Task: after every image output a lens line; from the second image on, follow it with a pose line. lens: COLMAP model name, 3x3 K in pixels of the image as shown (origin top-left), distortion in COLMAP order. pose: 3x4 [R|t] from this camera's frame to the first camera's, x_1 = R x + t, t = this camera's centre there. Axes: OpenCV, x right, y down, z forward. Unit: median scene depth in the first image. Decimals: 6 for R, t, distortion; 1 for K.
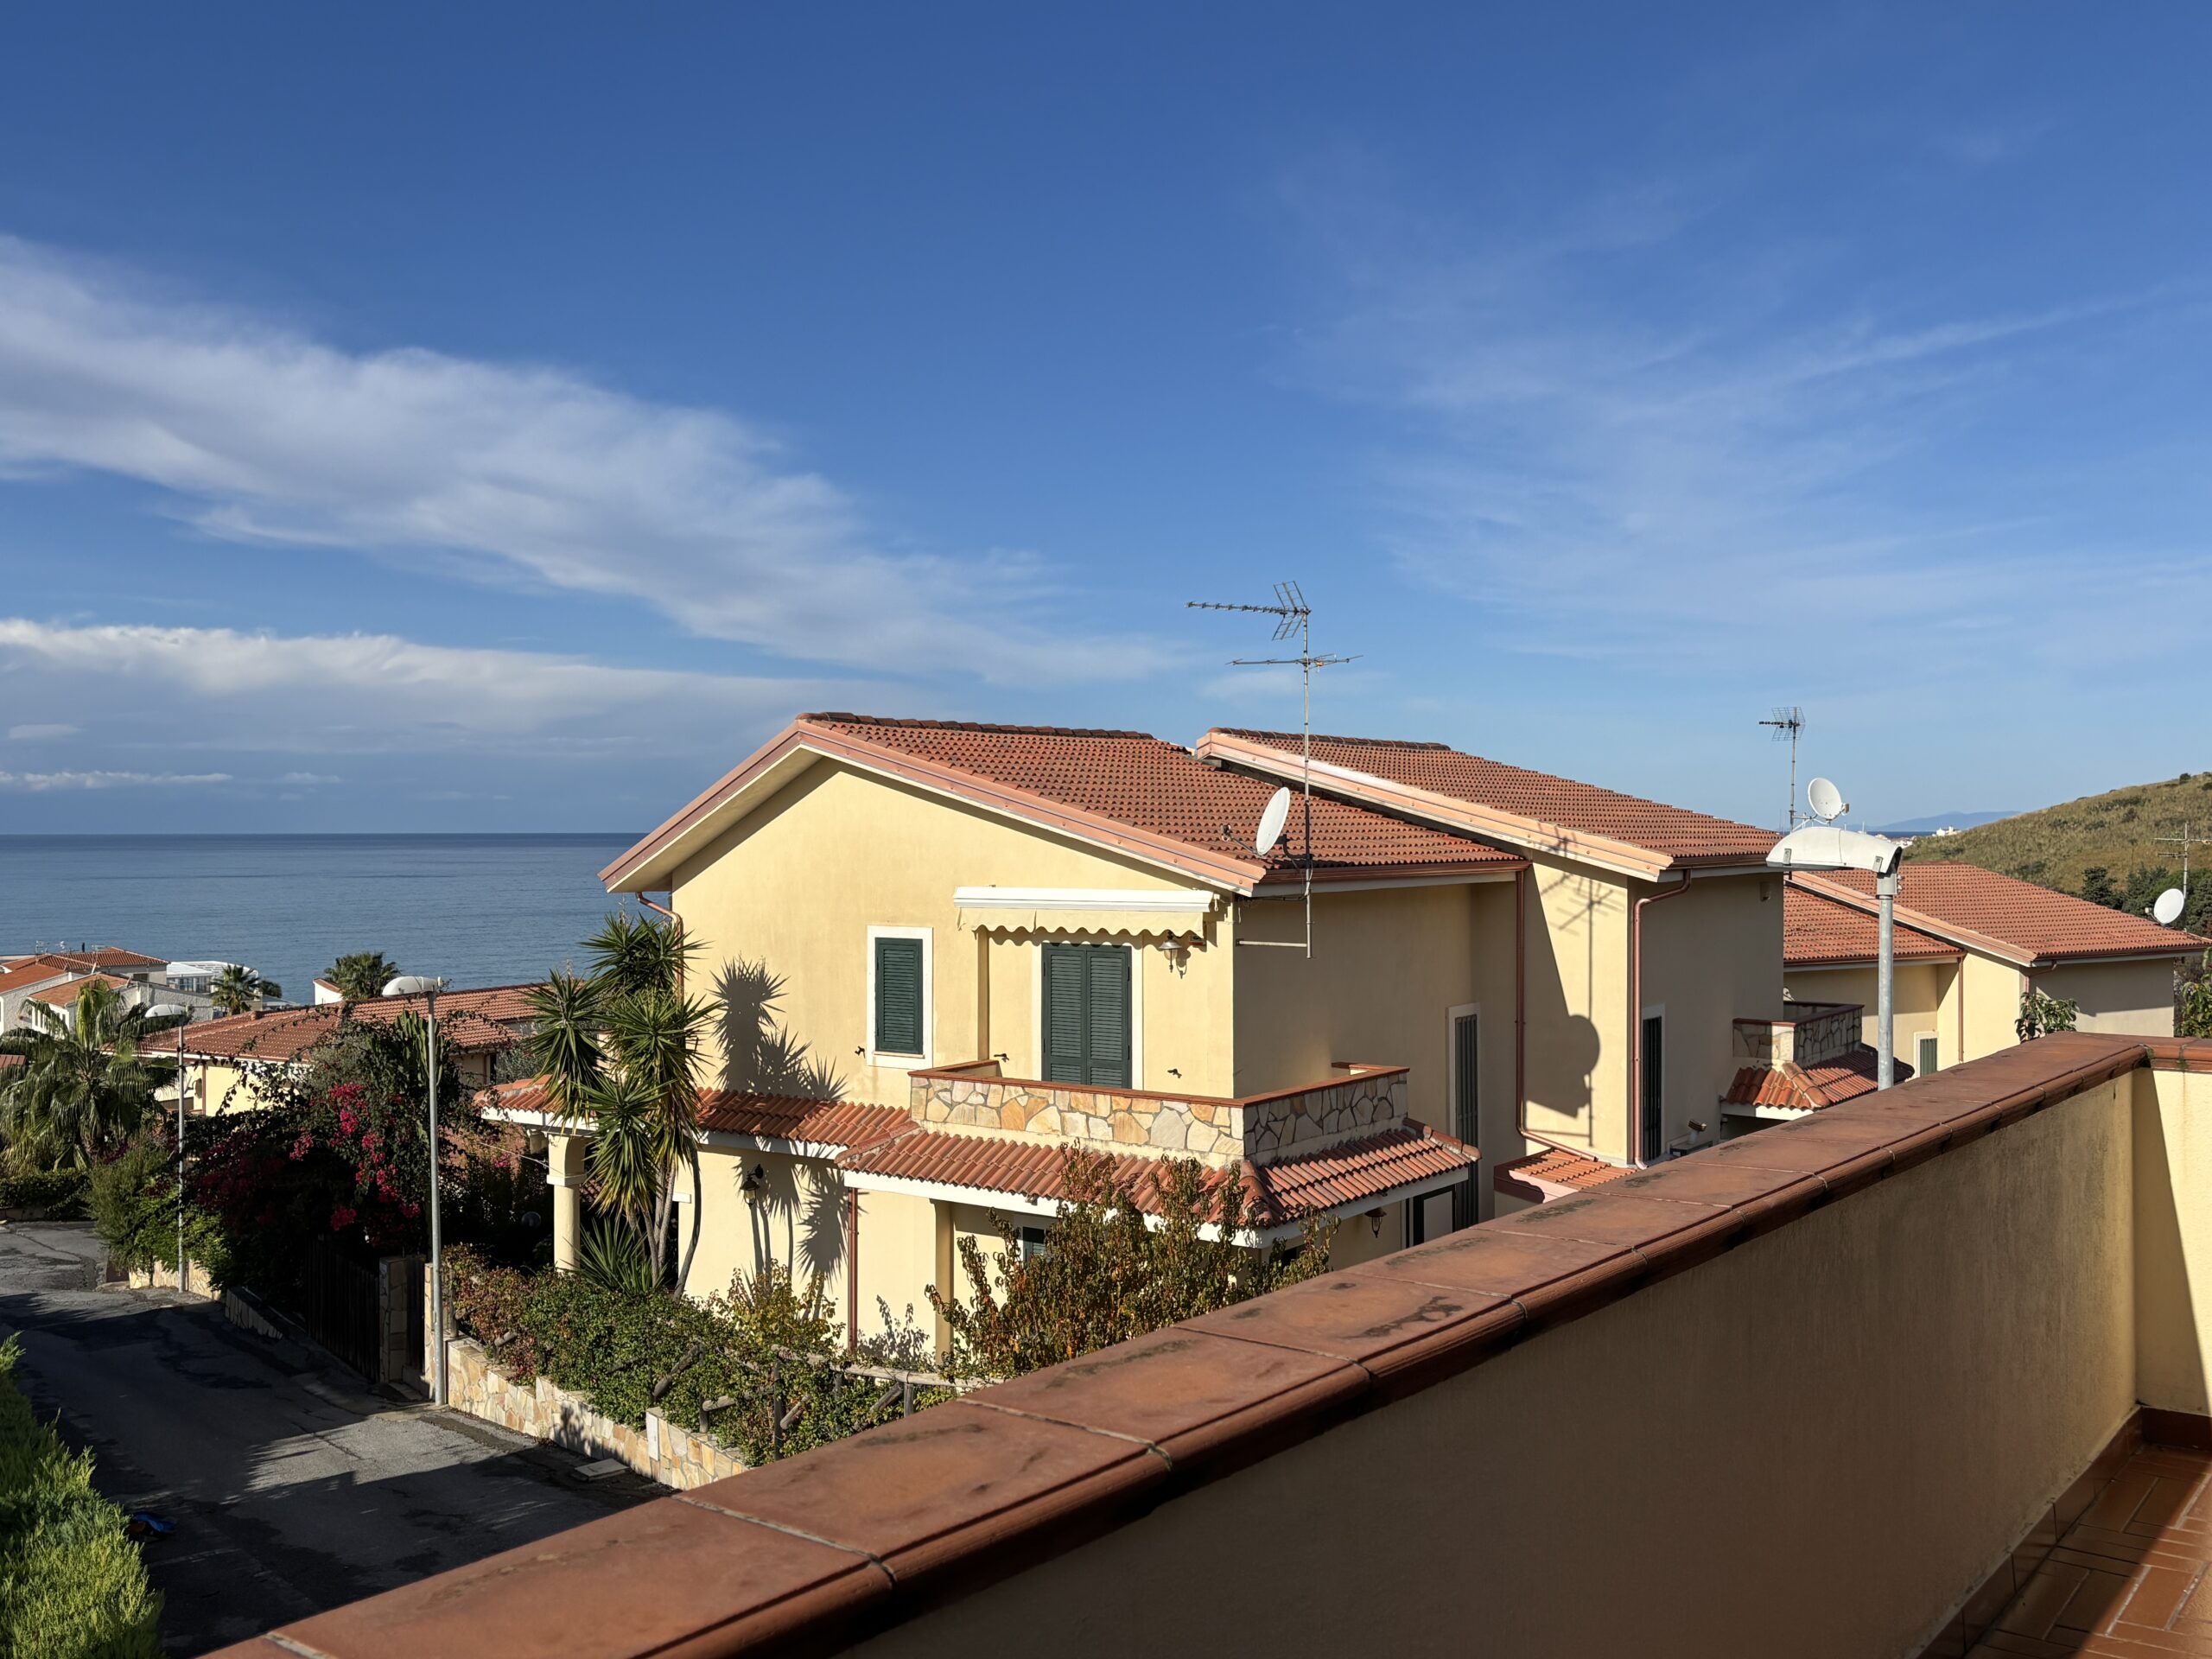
lens RADIAL K [[1997.9, 0, 1106.0], [0, 1997.9, 829.5], [0, 0, 1]] dist [0.058390, -0.051621]
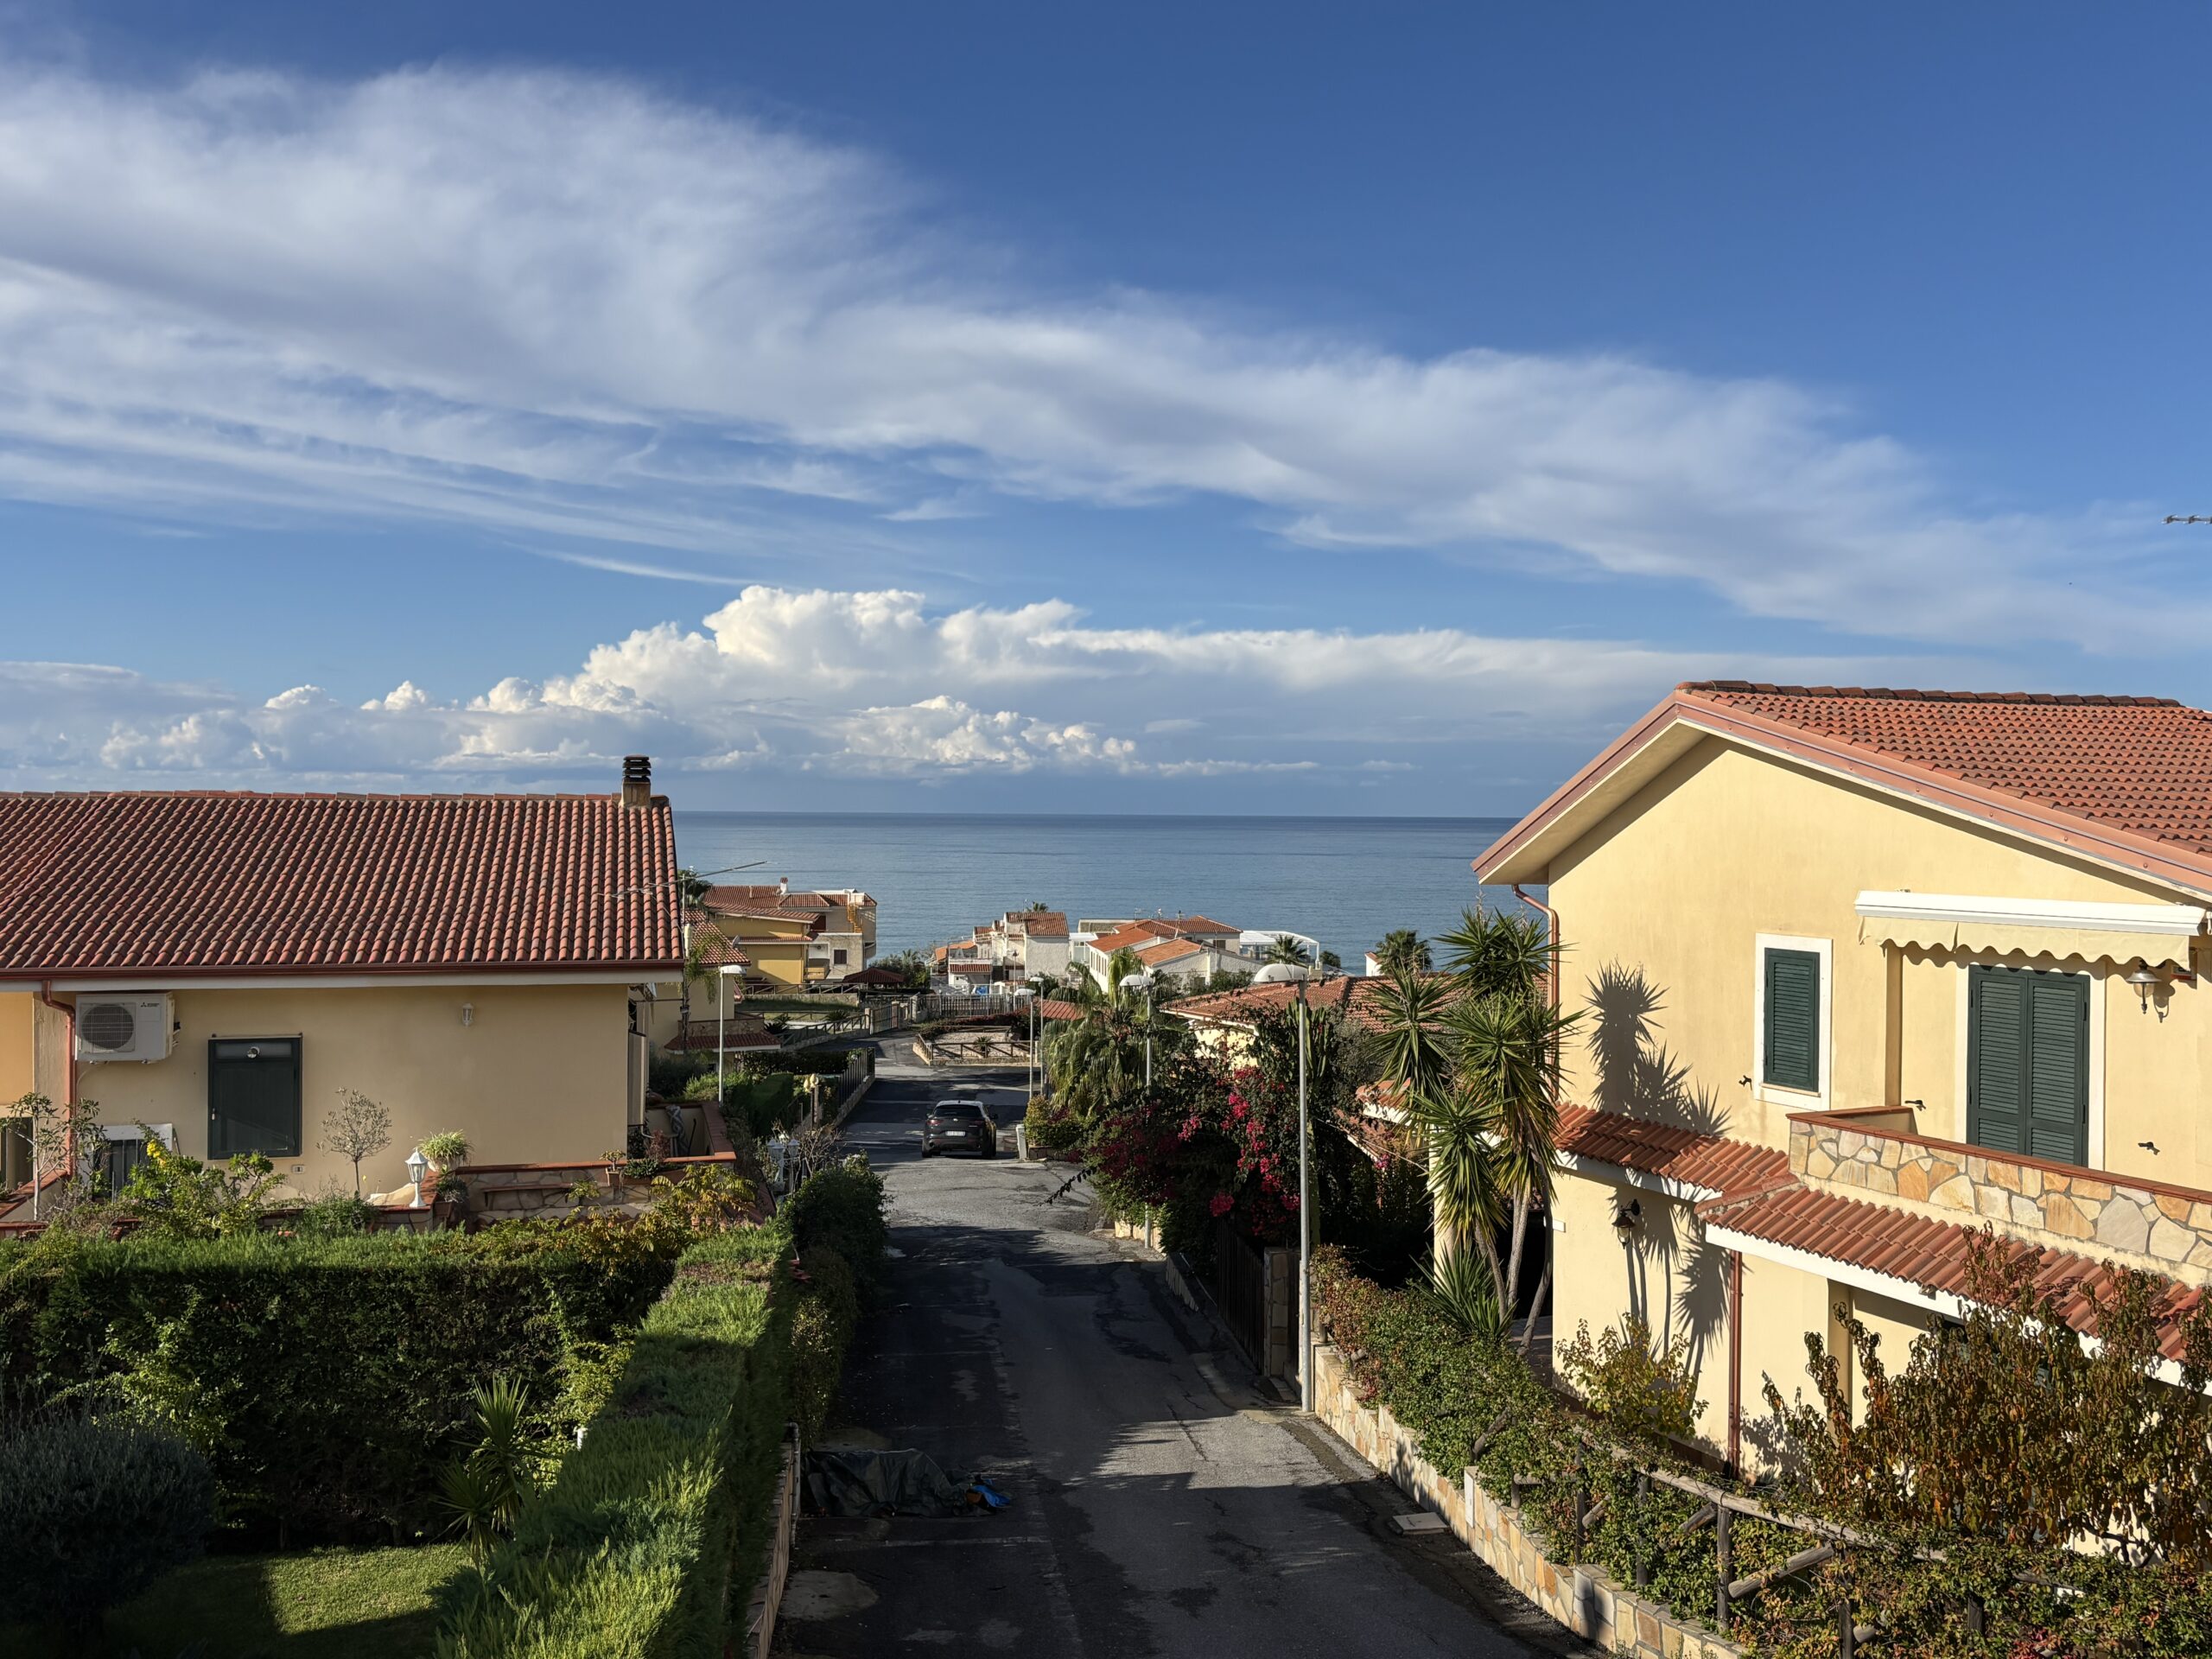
lens RADIAL K [[1980.9, 0, 1127.6], [0, 1980.9, 860.1], [0, 0, 1]] dist [0.039110, -0.004860]
pose [[0.871209, 0.020371, -0.490490, 0.061191], [-0.009302, 0.999644, 0.024995, -0.001156], [0.490825, -0.017213, 0.871088, 0.144760]]
